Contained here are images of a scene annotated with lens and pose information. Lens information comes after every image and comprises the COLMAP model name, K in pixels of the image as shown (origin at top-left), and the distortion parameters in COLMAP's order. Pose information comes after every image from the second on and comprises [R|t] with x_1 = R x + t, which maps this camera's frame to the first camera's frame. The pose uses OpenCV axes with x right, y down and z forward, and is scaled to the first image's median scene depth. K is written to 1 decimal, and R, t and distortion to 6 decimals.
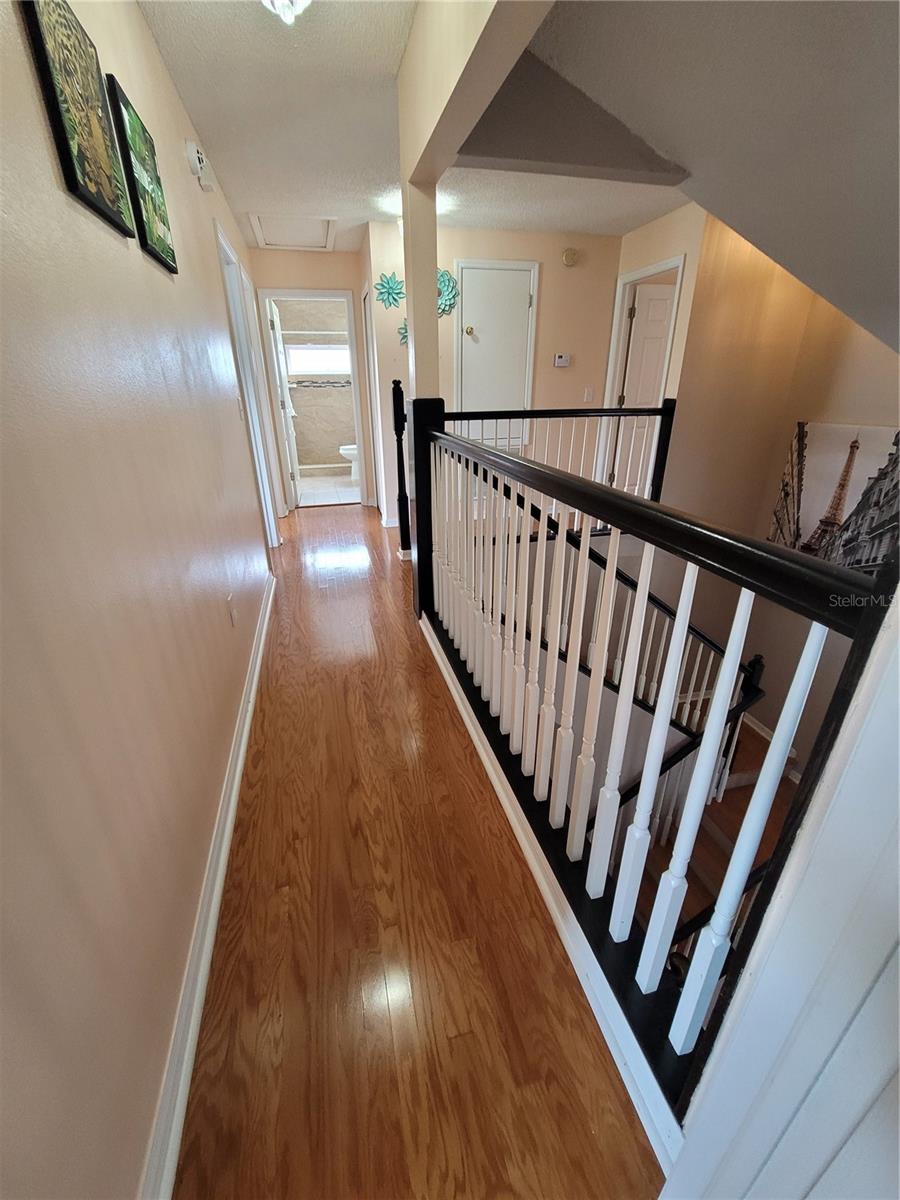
lens RADIAL K [[489.5, 0, 448.3], [0, 489.5, 603.9], [0, 0, 1]] dist [-0.008689, 0.002694]
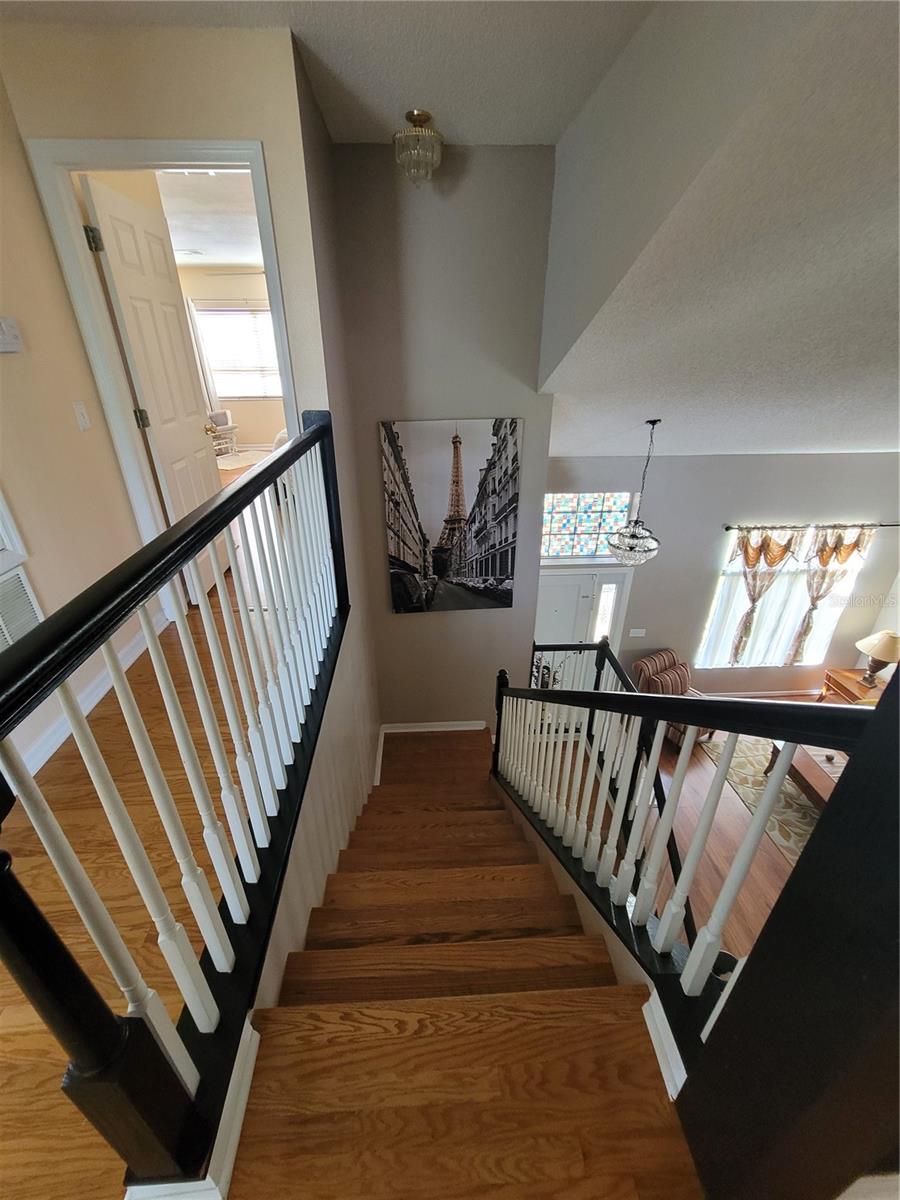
lens RADIAL K [[489.5, 0, 449.7], [0, 489.5, 597.3], [0, 0, 1]] dist [-0.008689, 0.002694]
pose [[0.183108, -0.426544, 0.885738, -0.151149], [0.406462, 0.853205, 0.326849, -0.368533], [-0.895131, 0.300170, 0.329603, 0.756606]]
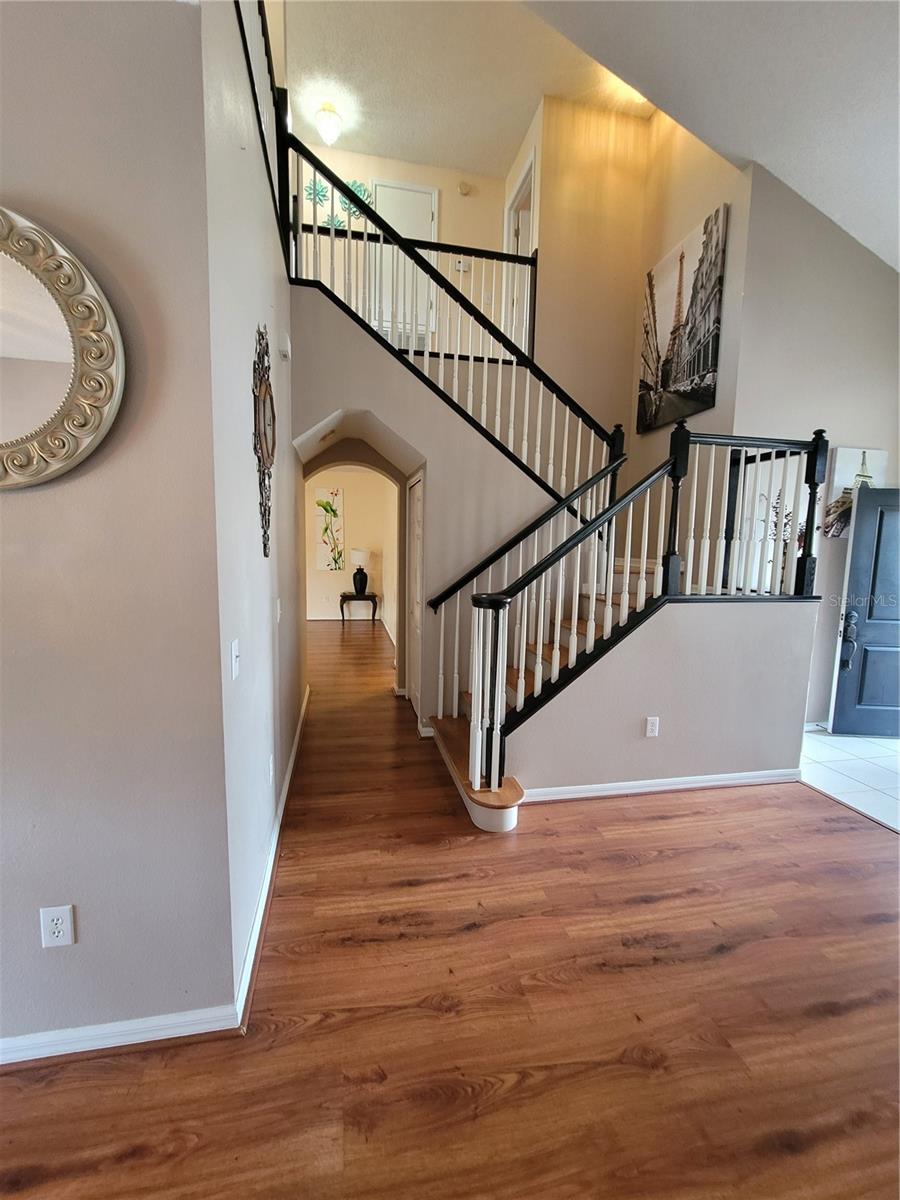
lens RADIAL K [[489.5, 0, 443.6], [0, 489.5, 603.4], [0, 0, 1]] dist [-0.008689, 0.002694]
pose [[0.998136, 0.040457, -0.045689, 0.334791], [-0.052406, 0.951858, -0.302025, 0.823983], [0.031271, 0.303857, 0.952204, 0.111426]]
